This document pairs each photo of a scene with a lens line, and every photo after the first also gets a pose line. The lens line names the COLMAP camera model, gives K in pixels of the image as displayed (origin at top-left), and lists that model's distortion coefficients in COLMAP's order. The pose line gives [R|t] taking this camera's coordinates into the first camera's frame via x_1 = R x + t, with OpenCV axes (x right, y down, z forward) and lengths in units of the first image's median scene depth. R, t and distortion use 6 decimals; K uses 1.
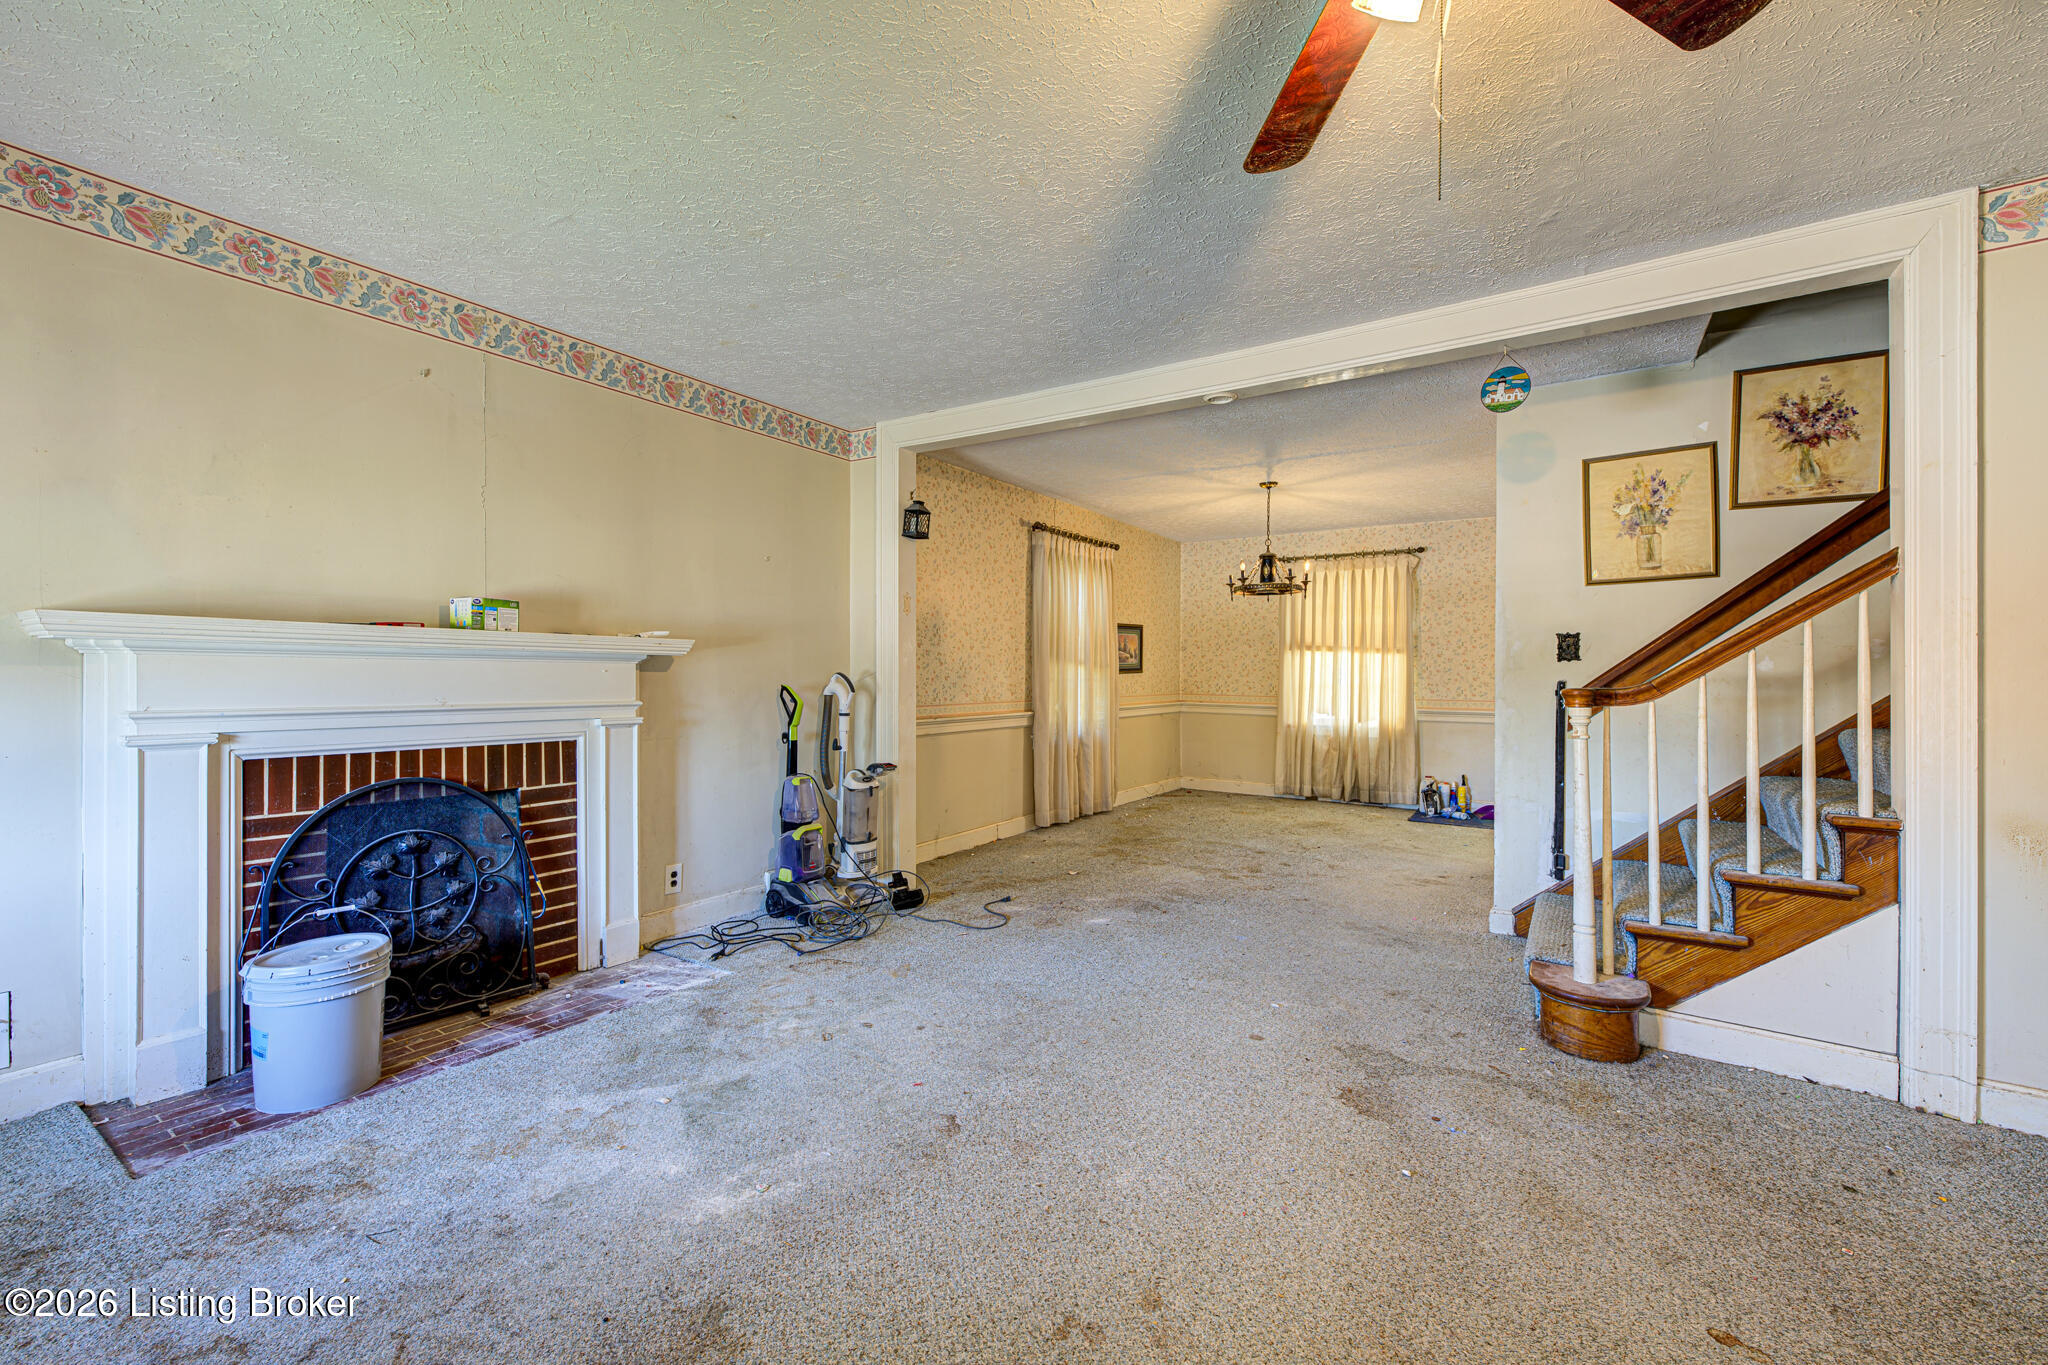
lens RADIAL K [[824.7, 0, 986.1], [0, 824.7, 679.1], [0, 0, 1]] dist [0.005859, -0.002107]
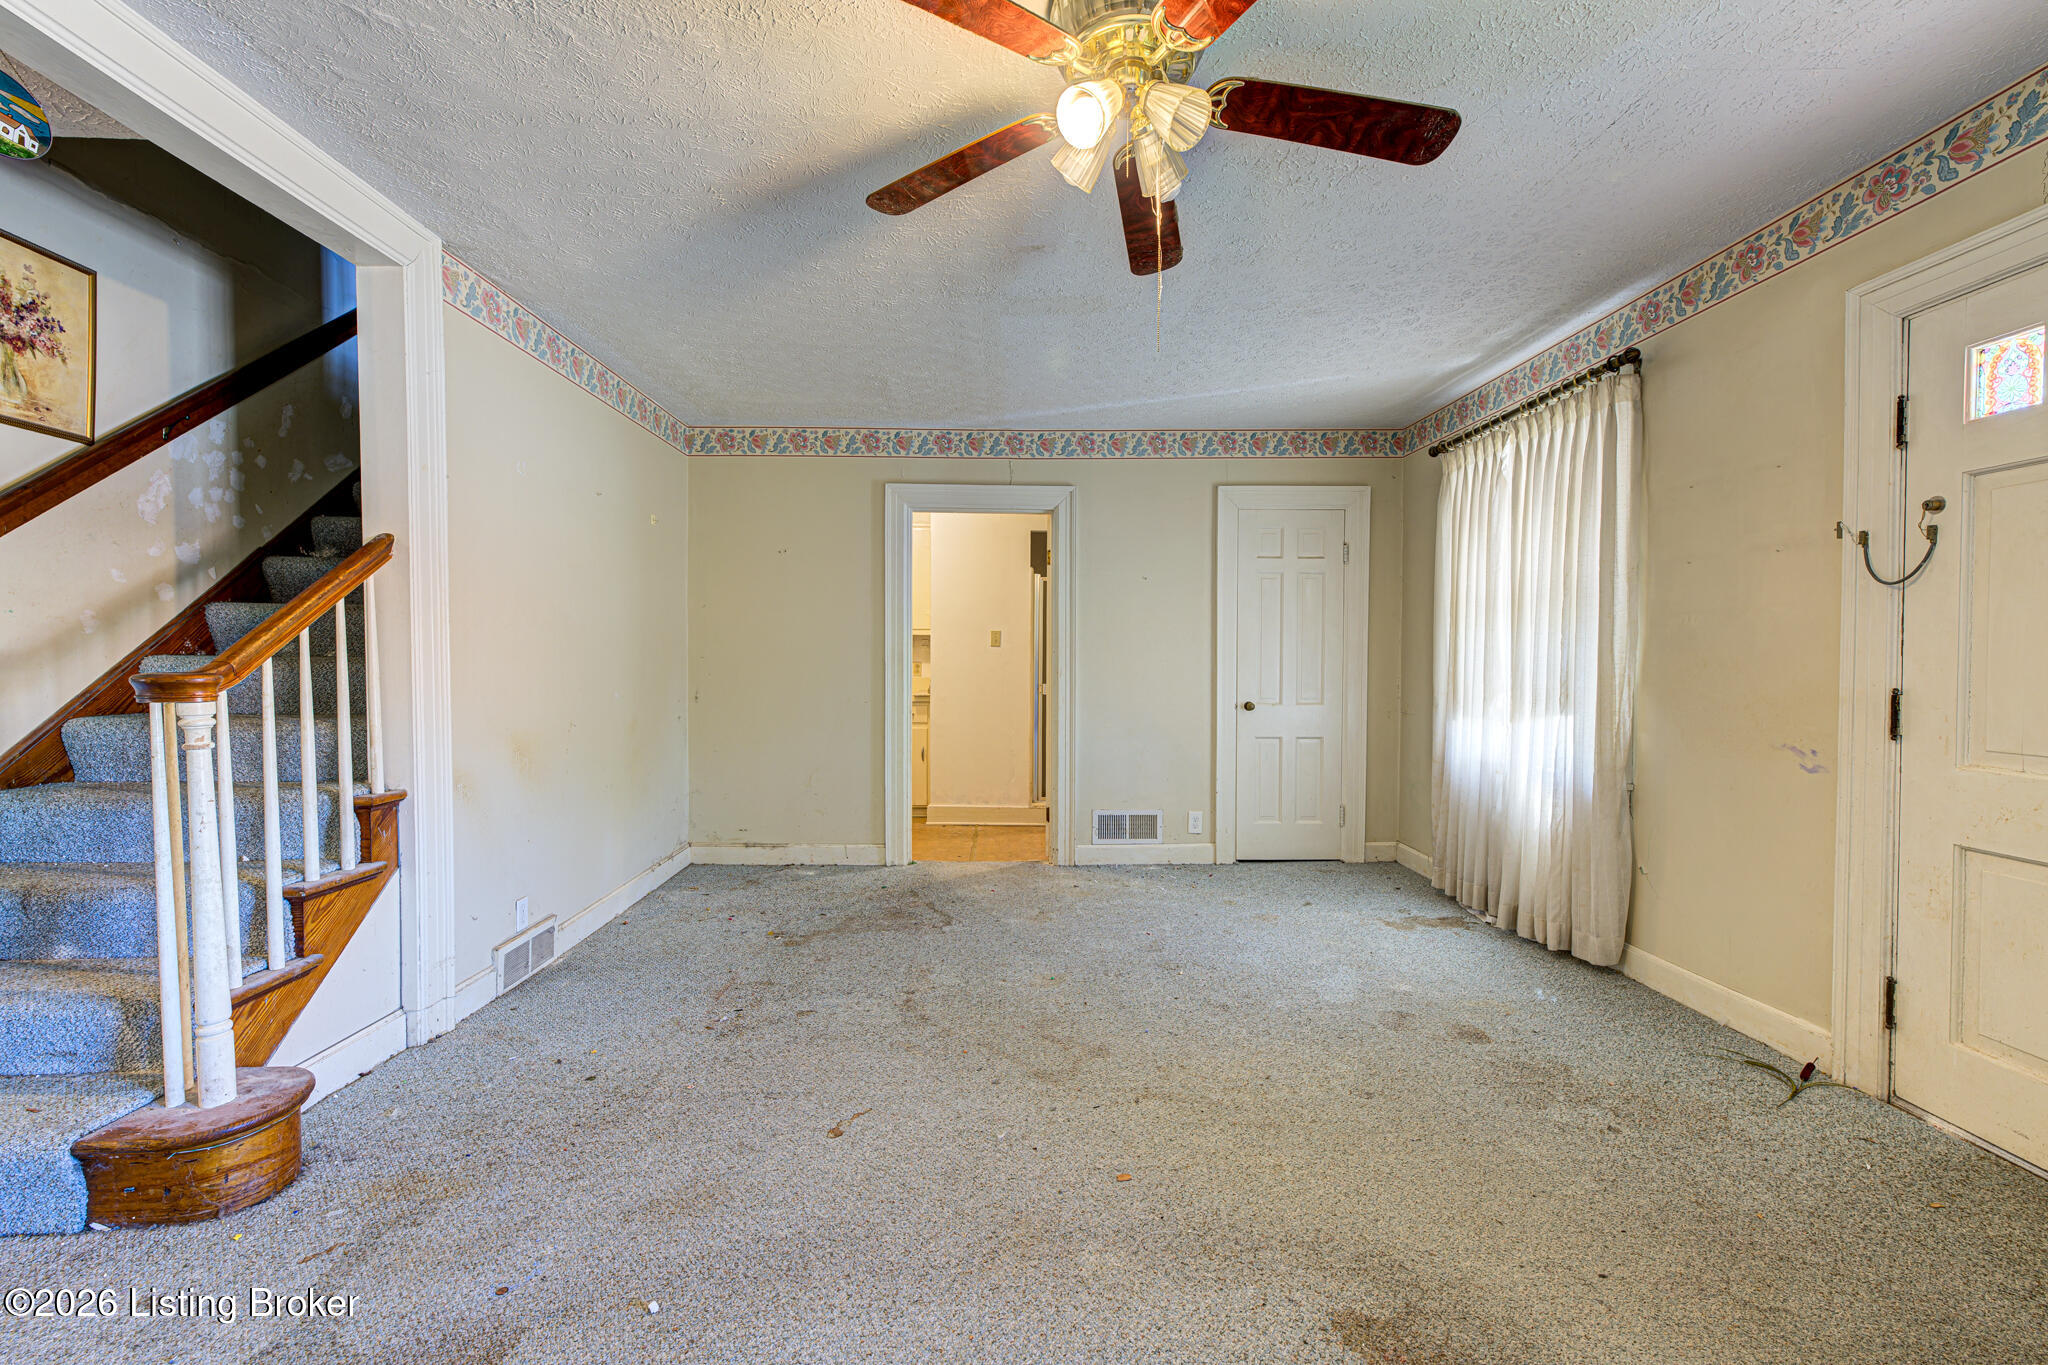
lens RADIAL K [[824.7, 0, 1055.2], [0, 824.7, 681.7], [0, 0, 1]] dist [0.005859, -0.002107]
pose [[-0.623855, -0.023788, 0.781178, -0.106455], [-0.002268, 0.999588, 0.028628, -0.001261], [-0.781537, 0.016087, -0.623651, 0.403828]]
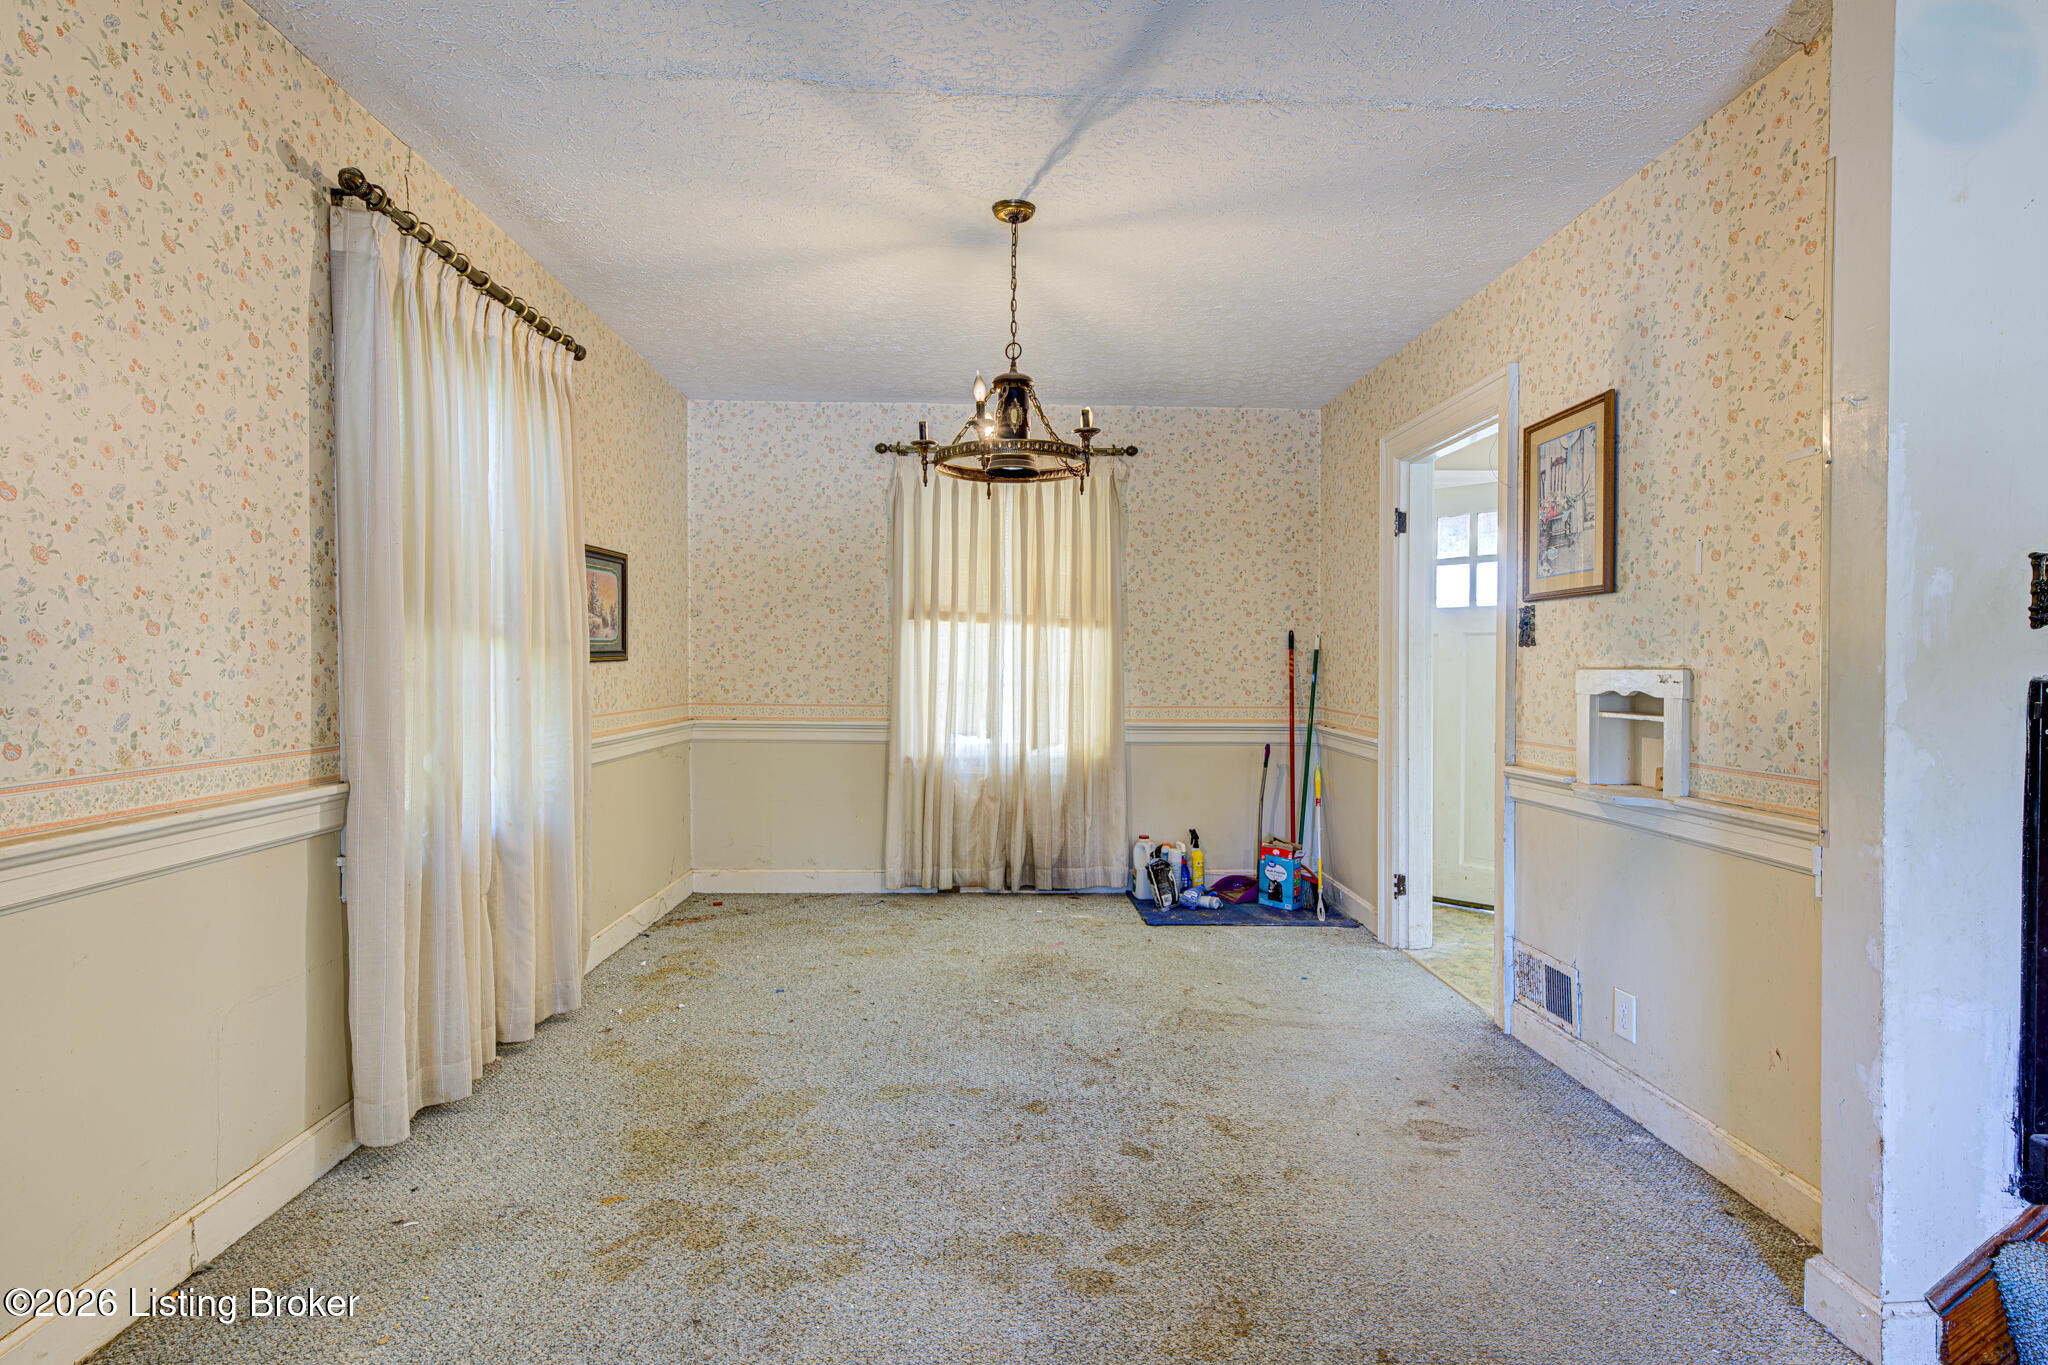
lens RADIAL K [[1016.3, 0, 1020.7], [0, 1016.3, 680.9], [0, 0, 1]] dist [0.013018, -0.000036]
pose [[0.787131, -0.011262, 0.616683, 0.021656], [0.004985, 0.999917, 0.011897, -0.003089], [-0.616766, -0.006290, 0.787122, 0.575268]]
